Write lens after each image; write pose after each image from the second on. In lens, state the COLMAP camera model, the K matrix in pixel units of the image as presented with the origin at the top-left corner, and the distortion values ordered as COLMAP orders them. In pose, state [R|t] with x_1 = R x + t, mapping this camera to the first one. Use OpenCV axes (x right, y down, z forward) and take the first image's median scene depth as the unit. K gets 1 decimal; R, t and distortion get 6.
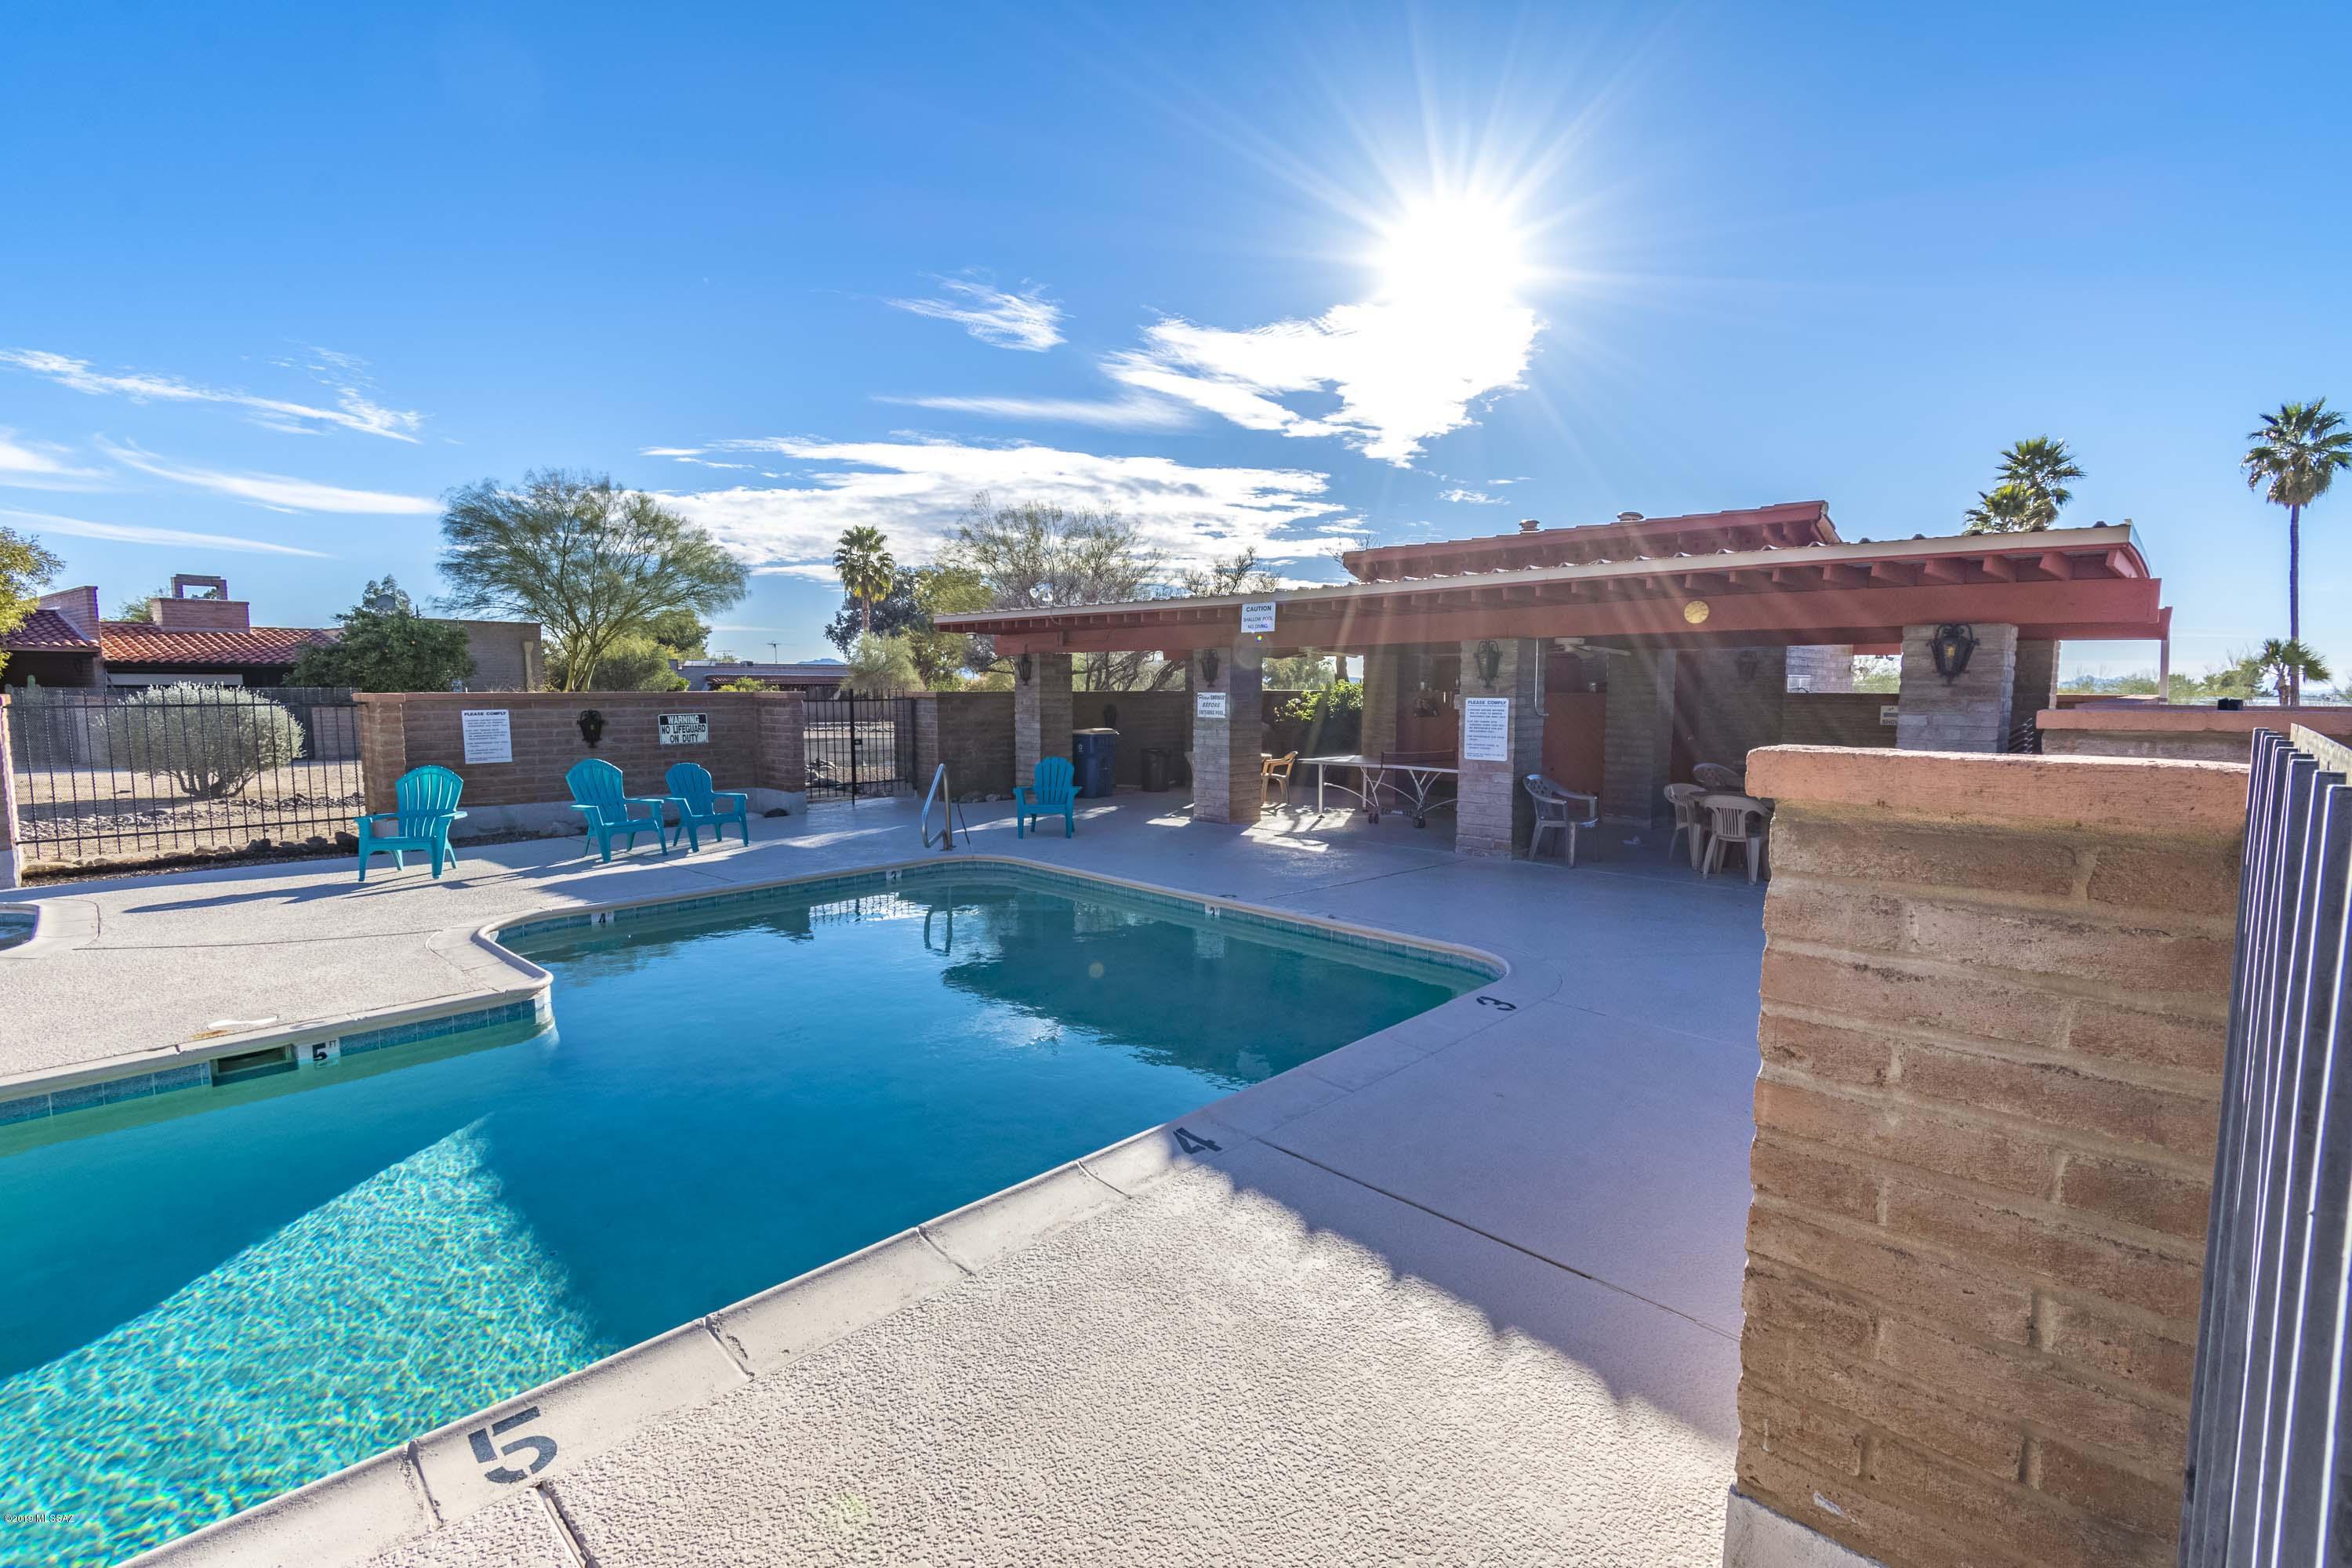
lens RADIAL K [[1036.0, 0, 1176.0], [0, 1036.0, 784.0], [0, 0, 1]] dist [0.000776, -0.000282]
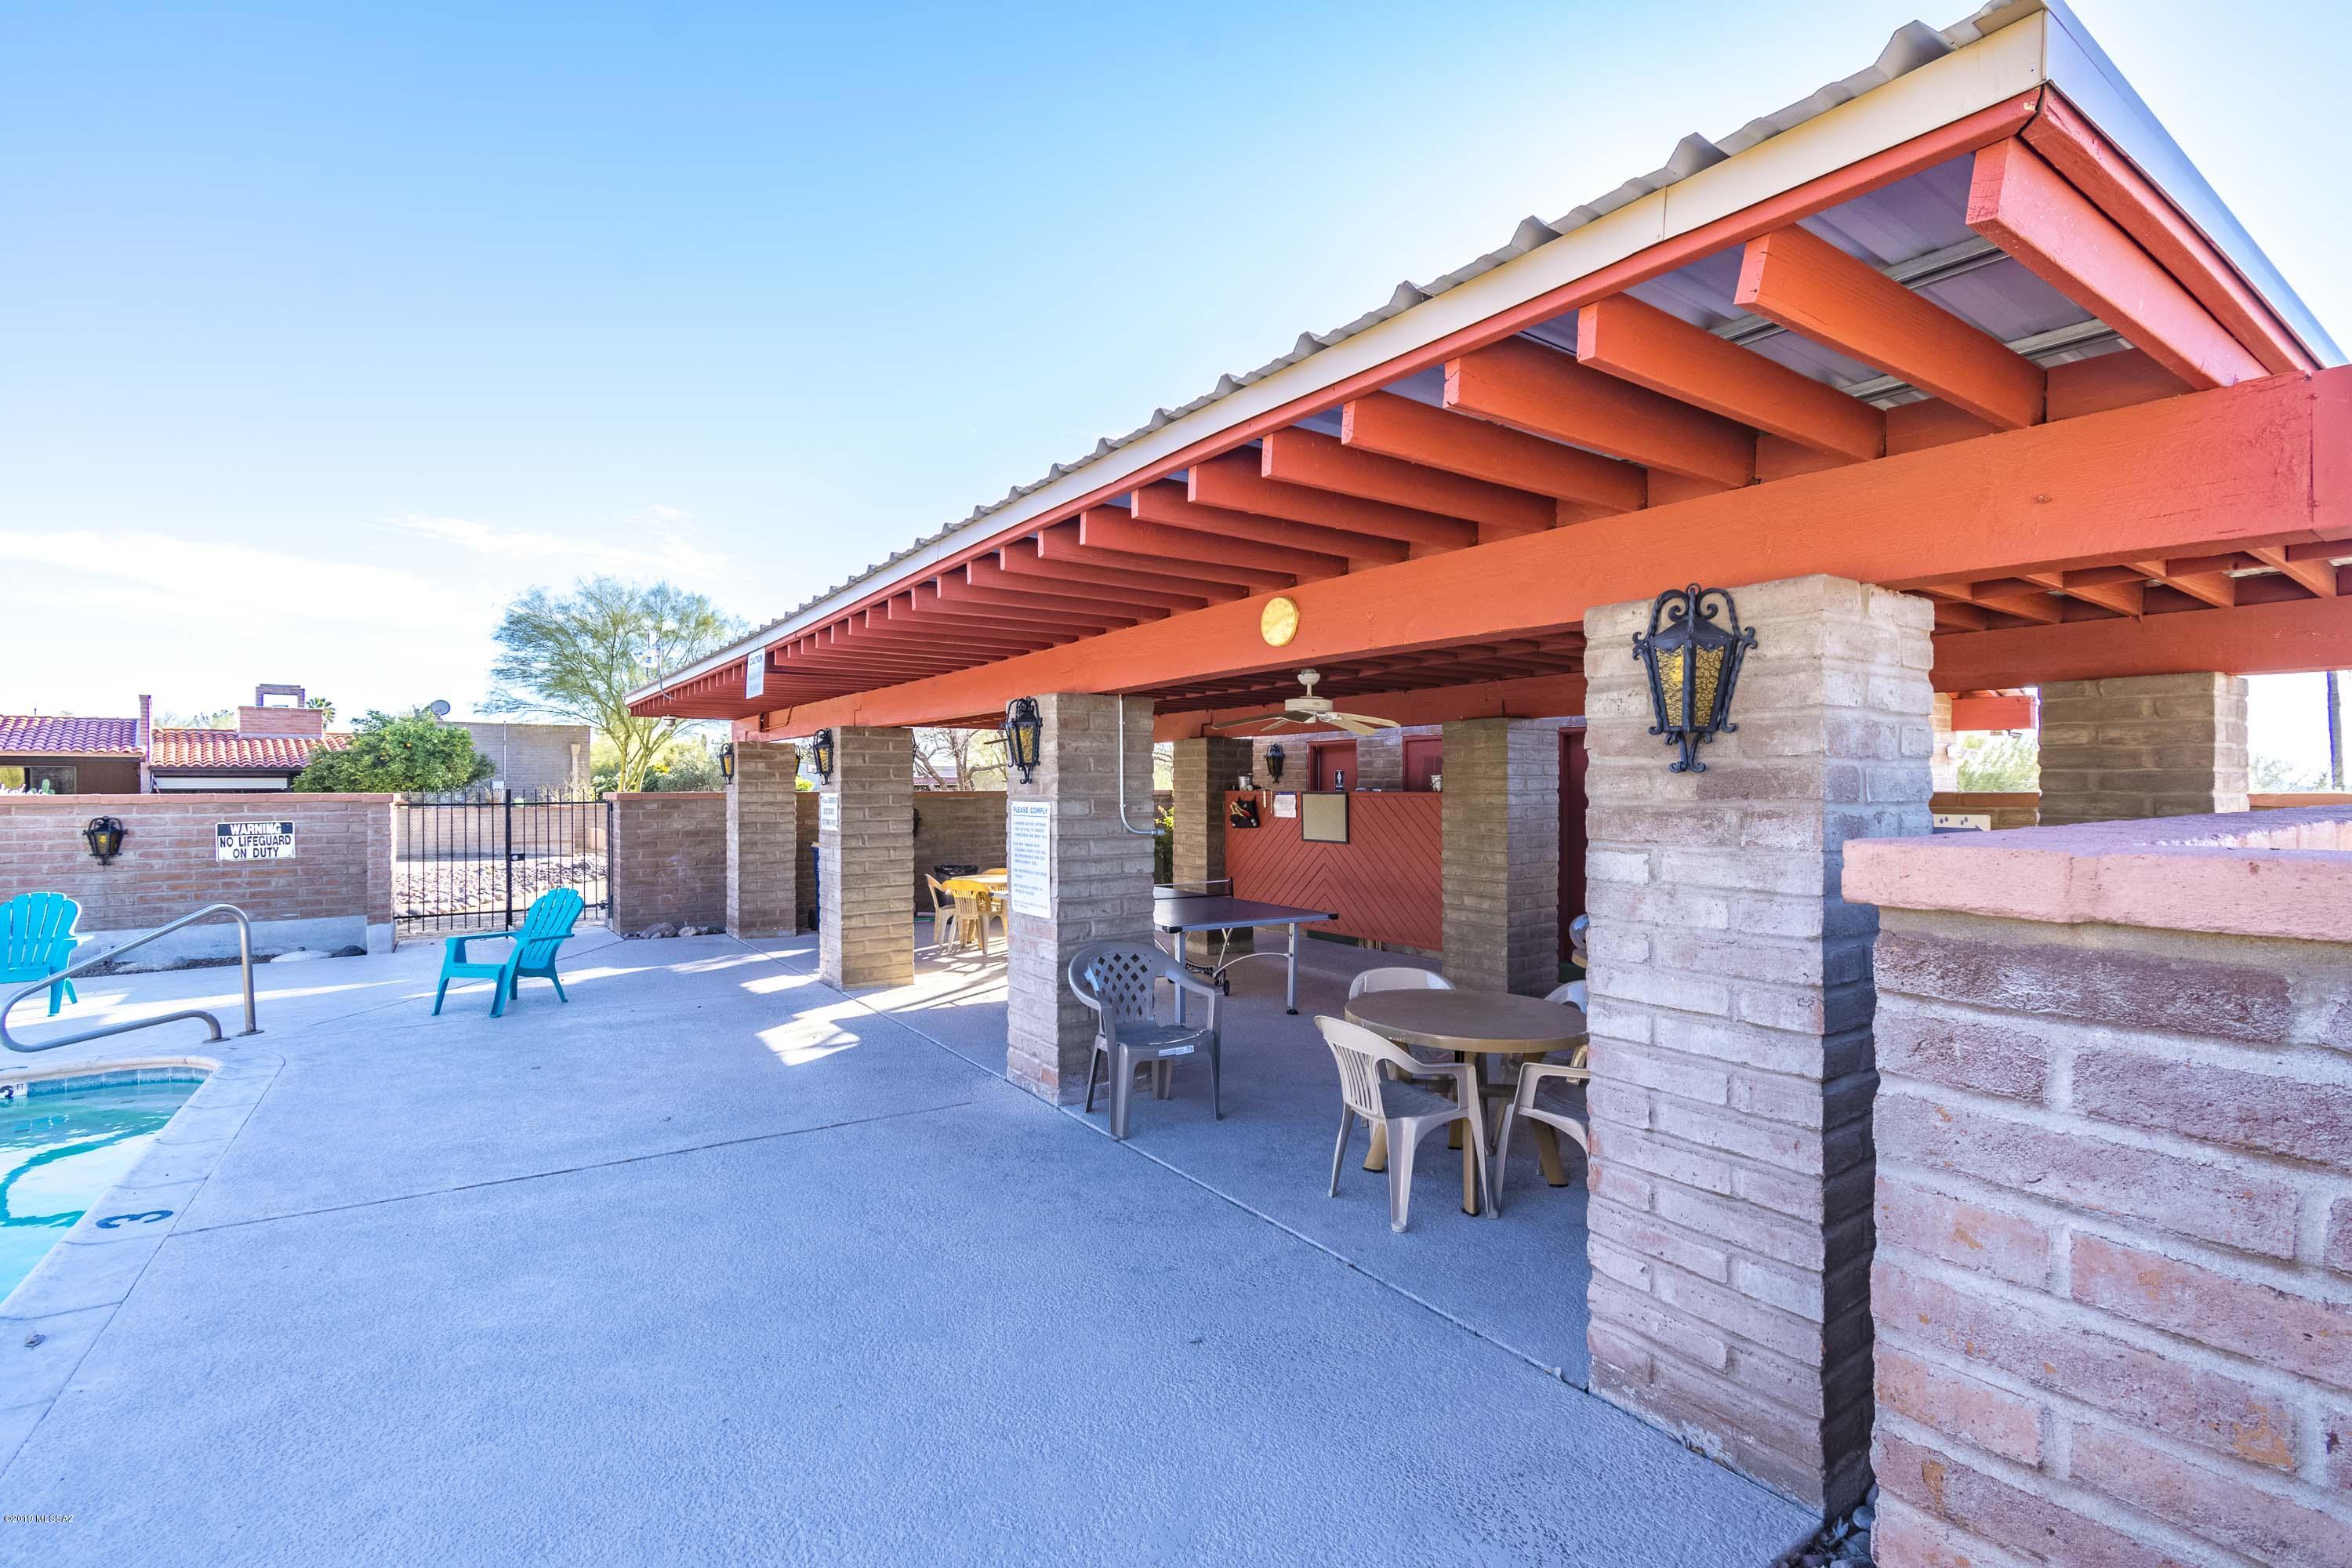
lens RADIAL K [[1029.5, 0, 1176.0], [0, 1029.5, 784.0], [0, 0, 1]] dist [0.010171, 0.000020]
pose [[0.978471, -0.004658, -0.206330, 0.370535], [-0.015210, 0.995399, -0.094600, -0.031407], [0.205821, 0.095701, 0.973899, 0.360419]]
